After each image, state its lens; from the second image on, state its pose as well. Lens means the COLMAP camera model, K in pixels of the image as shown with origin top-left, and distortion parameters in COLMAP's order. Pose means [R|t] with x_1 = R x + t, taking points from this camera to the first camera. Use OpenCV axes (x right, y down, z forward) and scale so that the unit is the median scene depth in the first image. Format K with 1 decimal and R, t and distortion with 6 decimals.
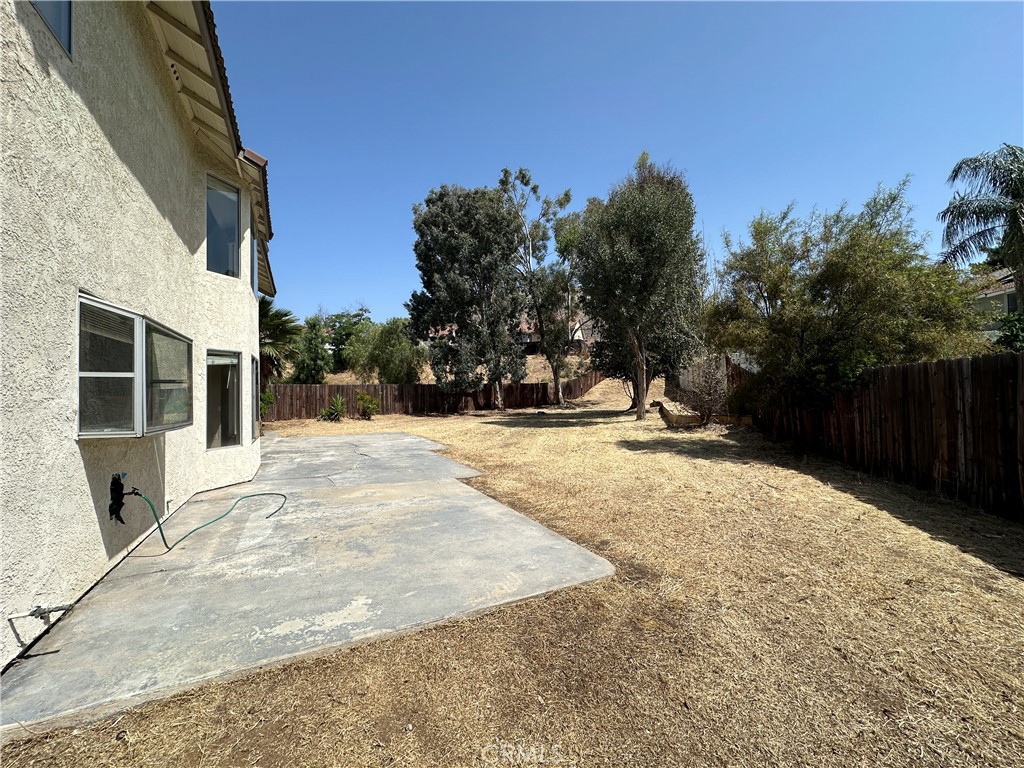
lens RADIAL K [[407.6, 0, 512.0], [0, 407.6, 384.0], [0, 0, 1]] dist [-0.008763, -0.000205]
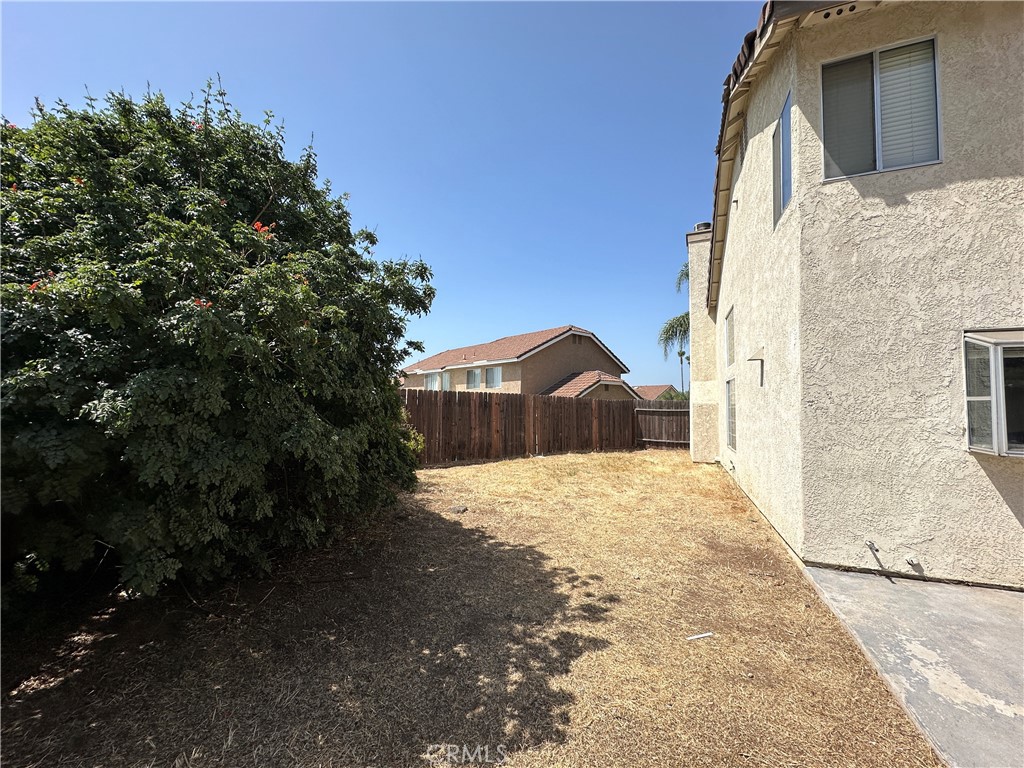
lens RADIAL K [[407.6, 0, 512.0], [0, 407.6, 384.0], [0, 0, 1]] dist [-0.008763, -0.000205]
pose [[-0.751393, -0.028063, -0.659258, 0.801890], [0.009703, 0.998517, -0.053563, -0.016717], [0.659784, -0.046644, -0.750006, 1.003608]]
